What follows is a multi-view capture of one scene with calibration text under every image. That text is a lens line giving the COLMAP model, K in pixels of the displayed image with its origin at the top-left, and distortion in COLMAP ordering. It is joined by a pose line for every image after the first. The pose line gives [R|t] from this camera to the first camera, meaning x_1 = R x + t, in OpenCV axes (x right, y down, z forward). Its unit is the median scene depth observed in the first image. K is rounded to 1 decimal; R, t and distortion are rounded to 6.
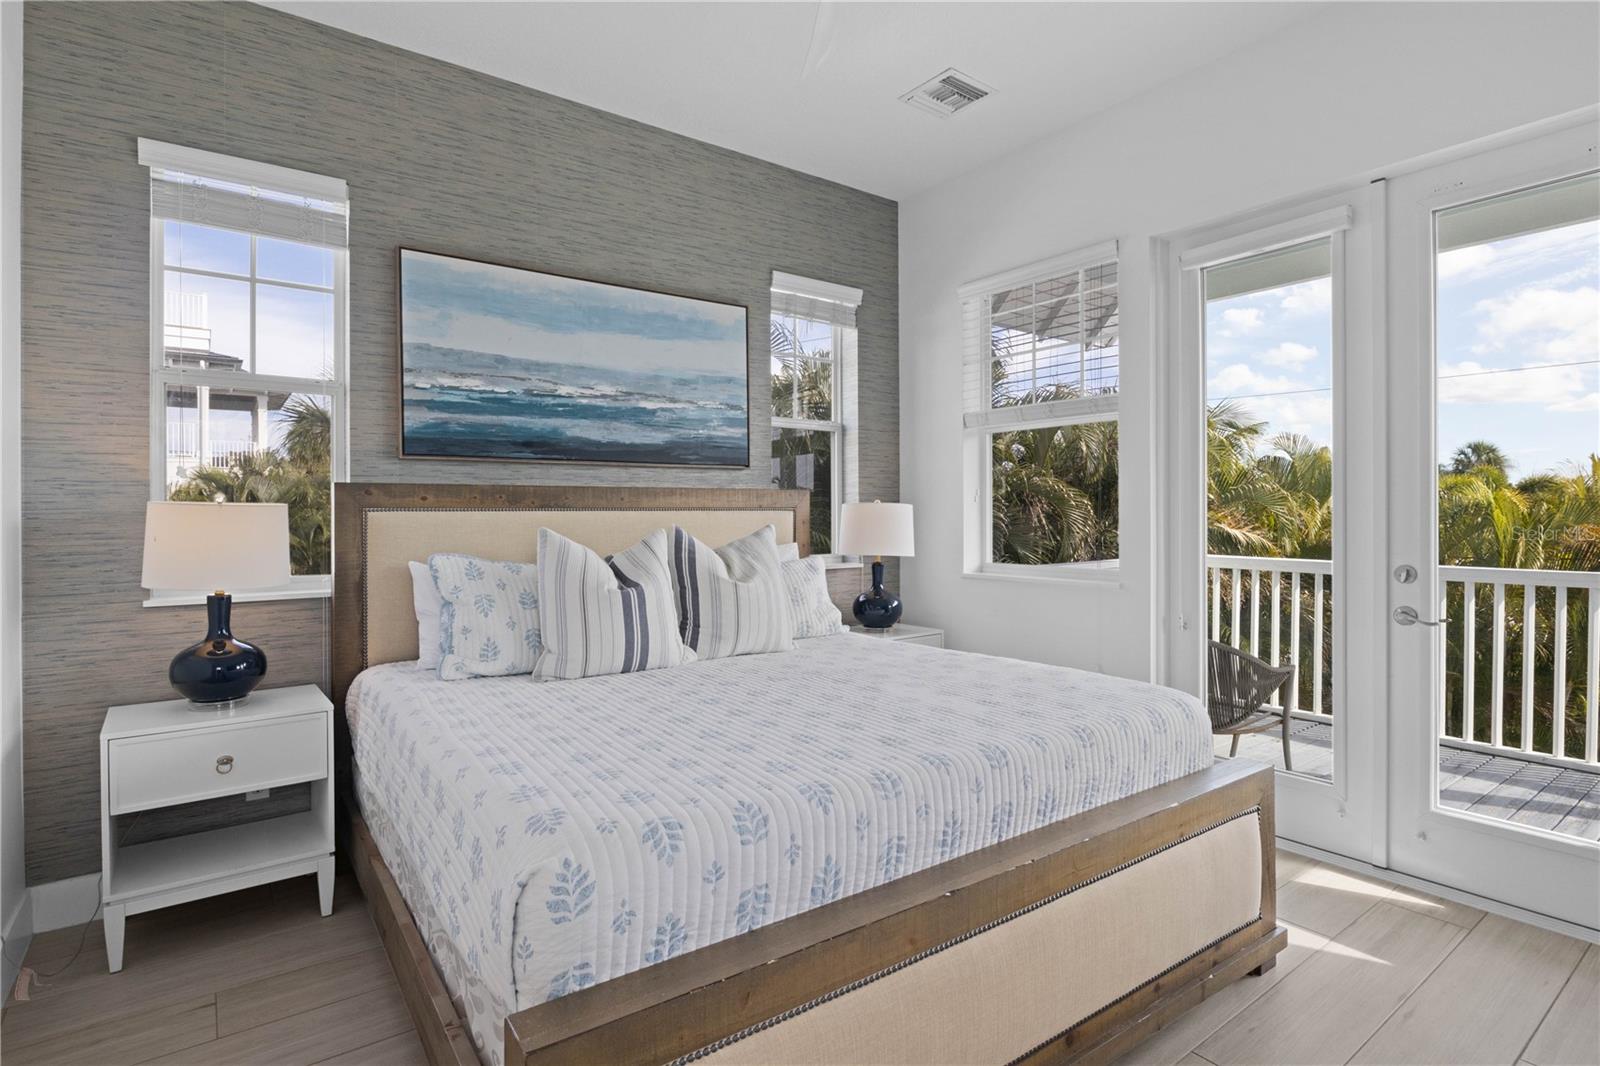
lens RADIAL K [[805.1, 0, 801.5], [0, 805.1, 525.8], [0, 0, 1]] dist [-0.008791, 0.000676]
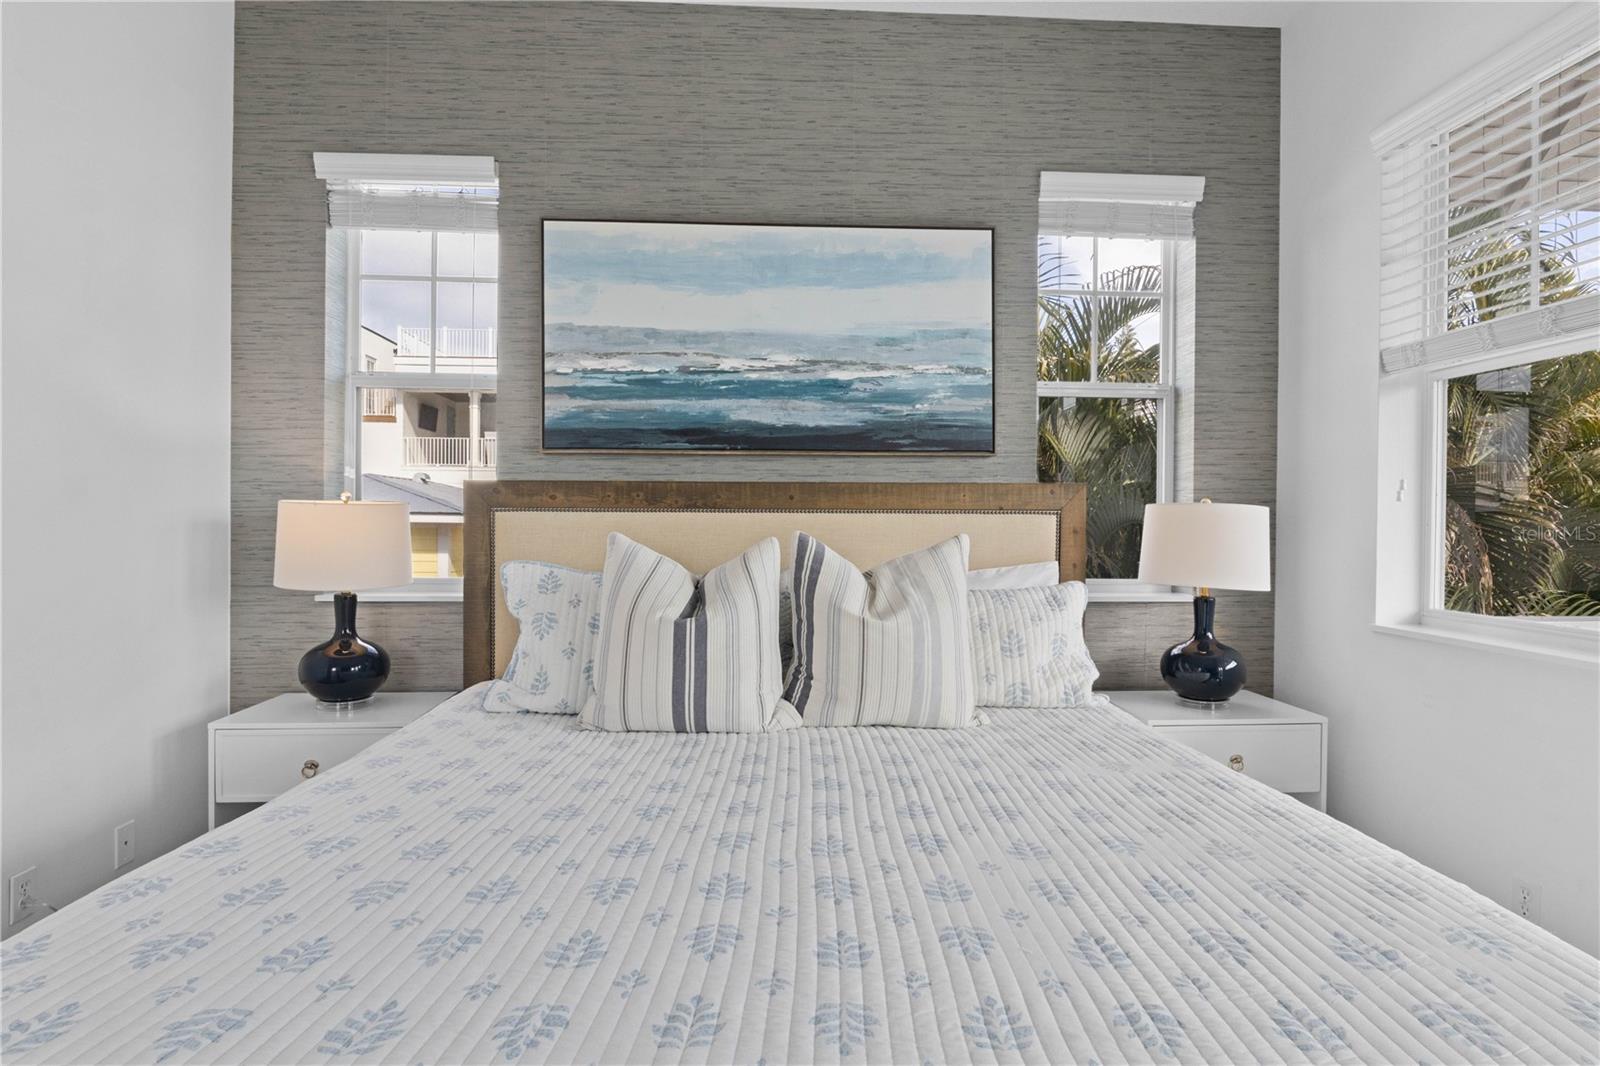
lens RADIAL K [[805.1, 0, 803.3], [0, 805.1, 533.9], [0, 0, 1]] dist [-0.008791, 0.000676]
pose [[0.832234, 0.019515, -0.554080, 0.228150], [-0.017641, 0.999806, 0.008717, -0.005395], [0.554143, 0.002520, 0.832418, 0.373061]]
